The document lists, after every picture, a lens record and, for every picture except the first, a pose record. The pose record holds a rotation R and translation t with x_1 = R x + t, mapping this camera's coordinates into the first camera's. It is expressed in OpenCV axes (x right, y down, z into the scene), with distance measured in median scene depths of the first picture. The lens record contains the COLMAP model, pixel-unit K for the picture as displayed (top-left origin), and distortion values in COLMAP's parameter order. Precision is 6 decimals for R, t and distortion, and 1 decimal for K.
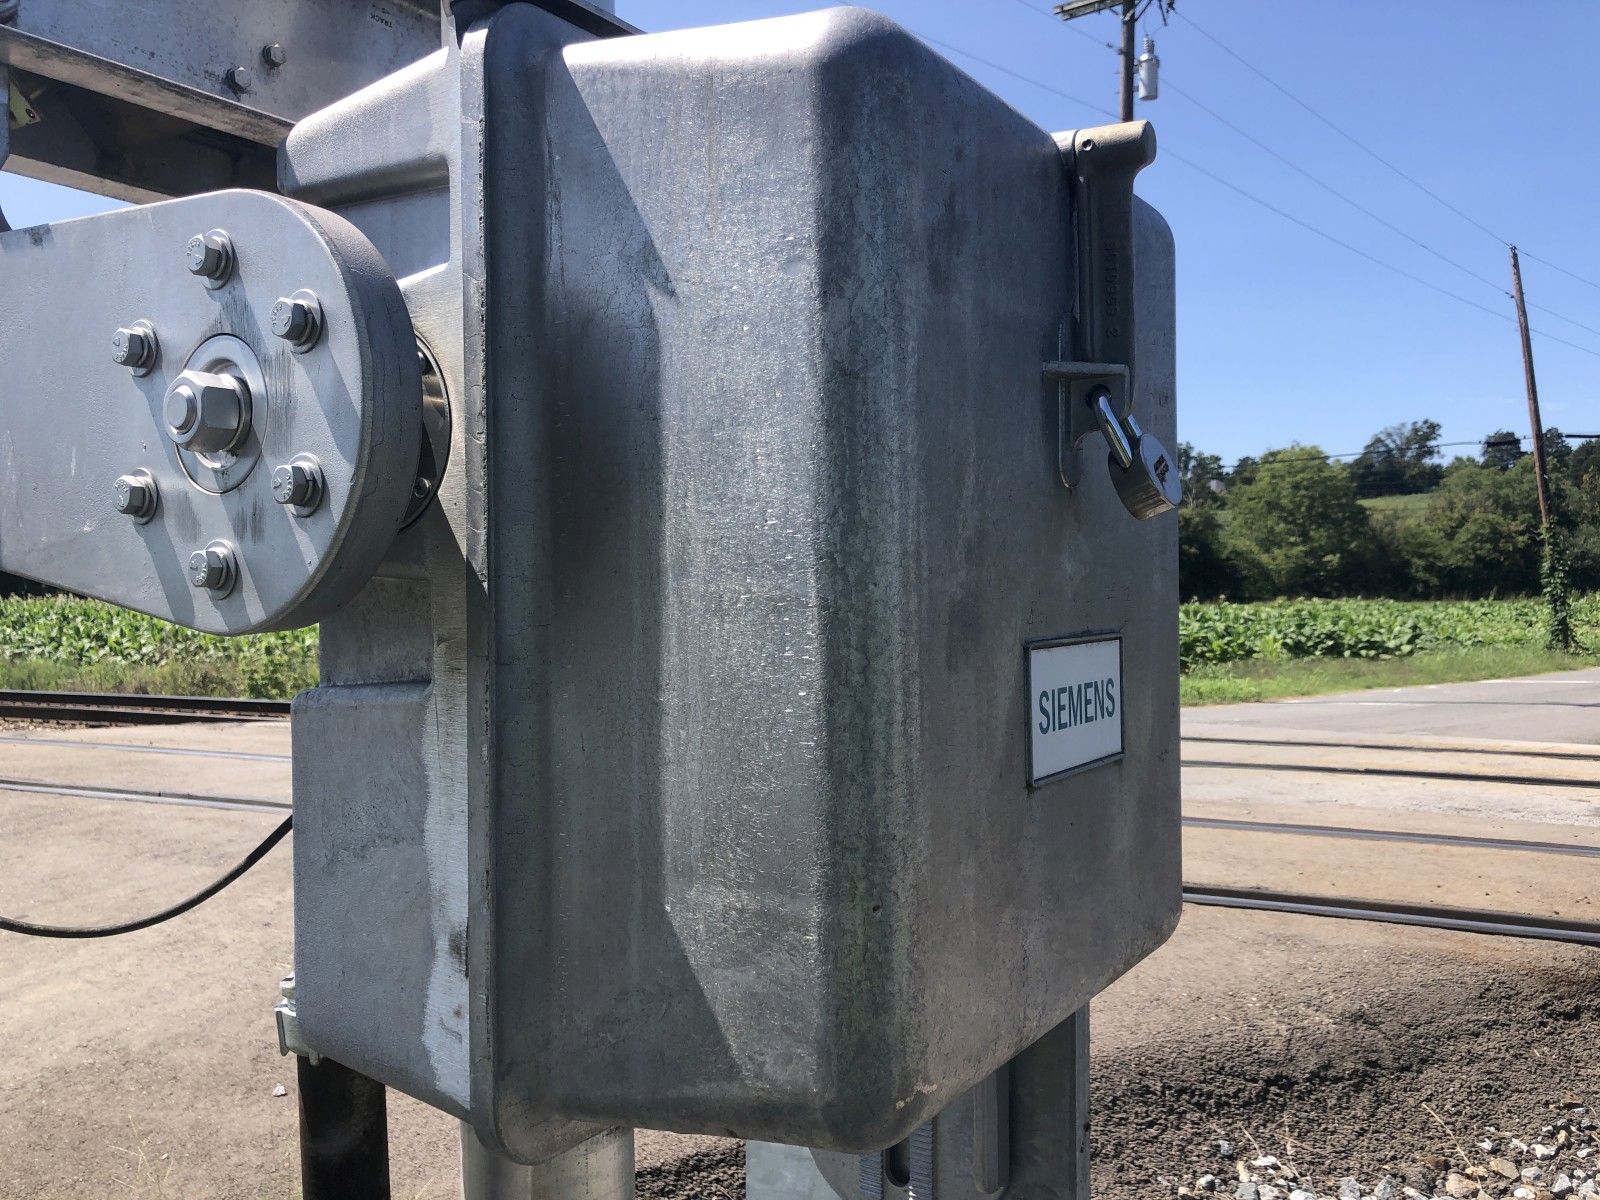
lens RADIAL K [[1308.1, 0, 786.3], [0, 1308.1, 579.5], [0, 0, 1]] dist [0.039822, -0.051708]
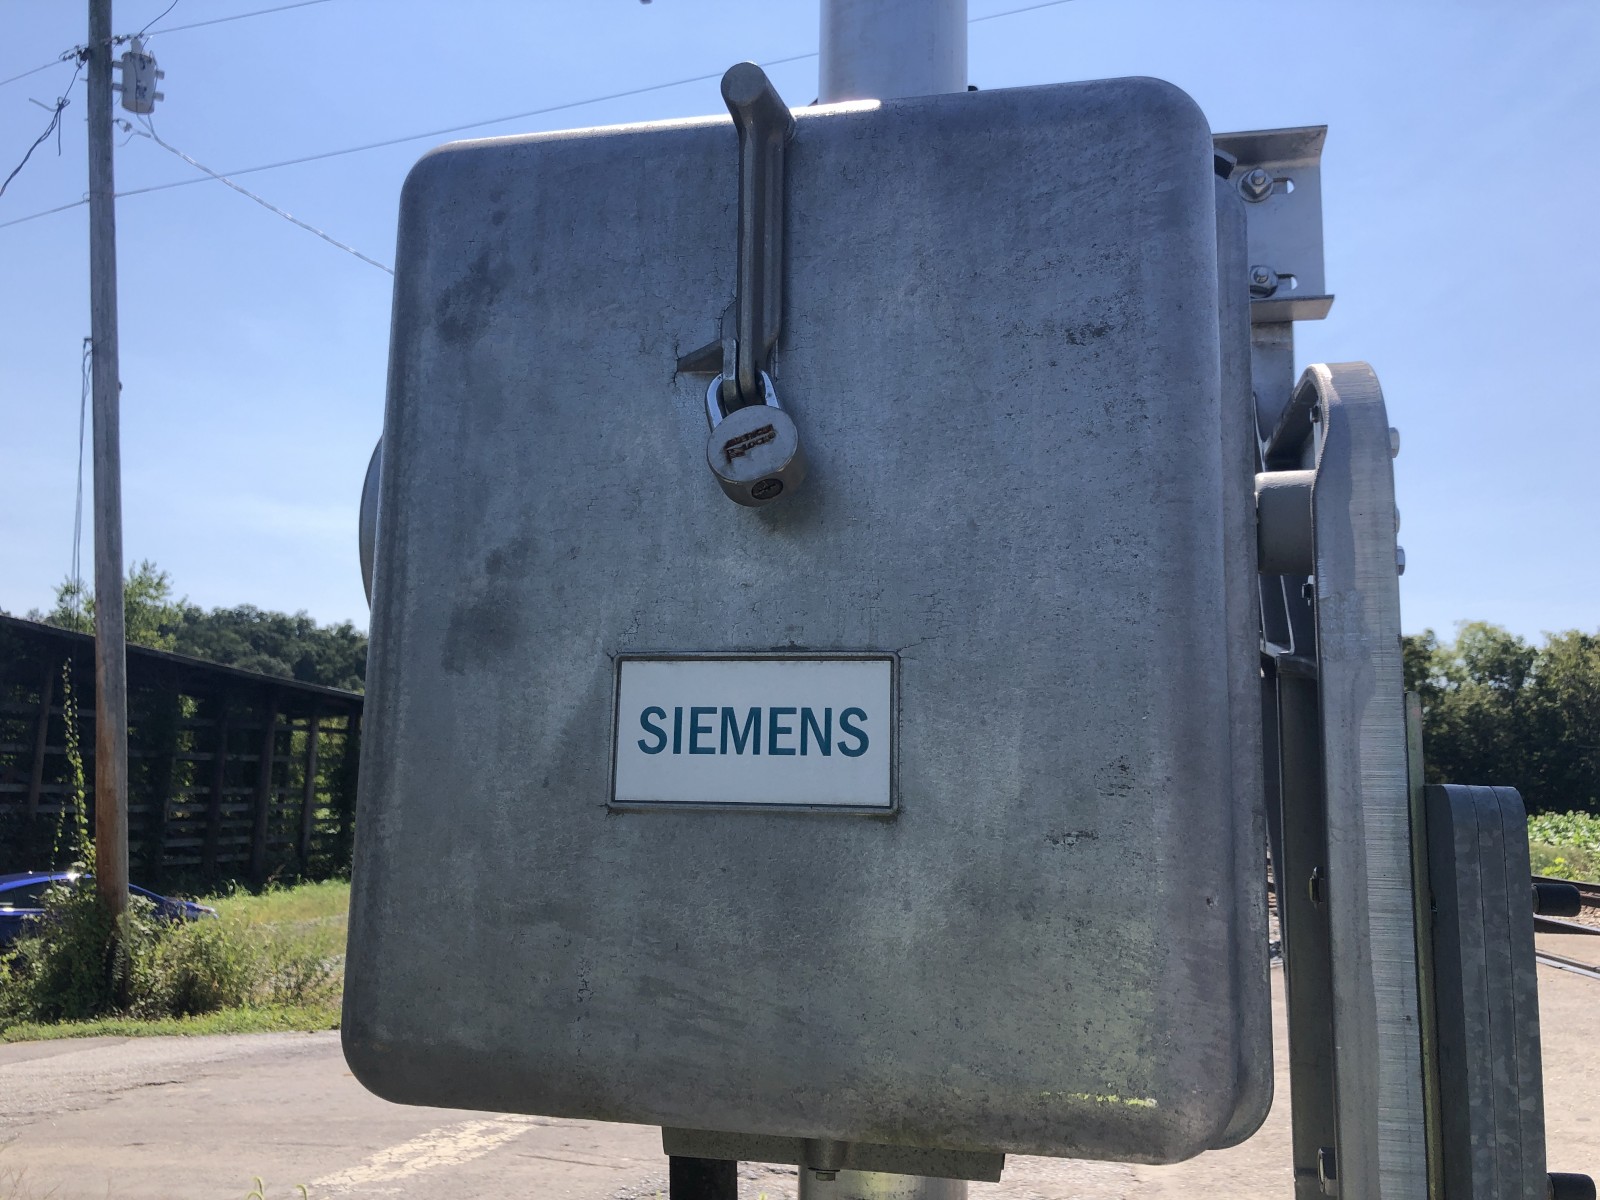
lens RADIAL K [[1308.1, 0, 811.1], [0, 1308.1, 570.7], [0, 0, 1]] dist [0.039822, -0.051708]
pose [[0.366970, -0.134717, -0.920426, 1.865340], [-0.018138, 0.988233, -0.151874, 0.218813], [0.930056, 0.072428, 0.360209, 1.308039]]
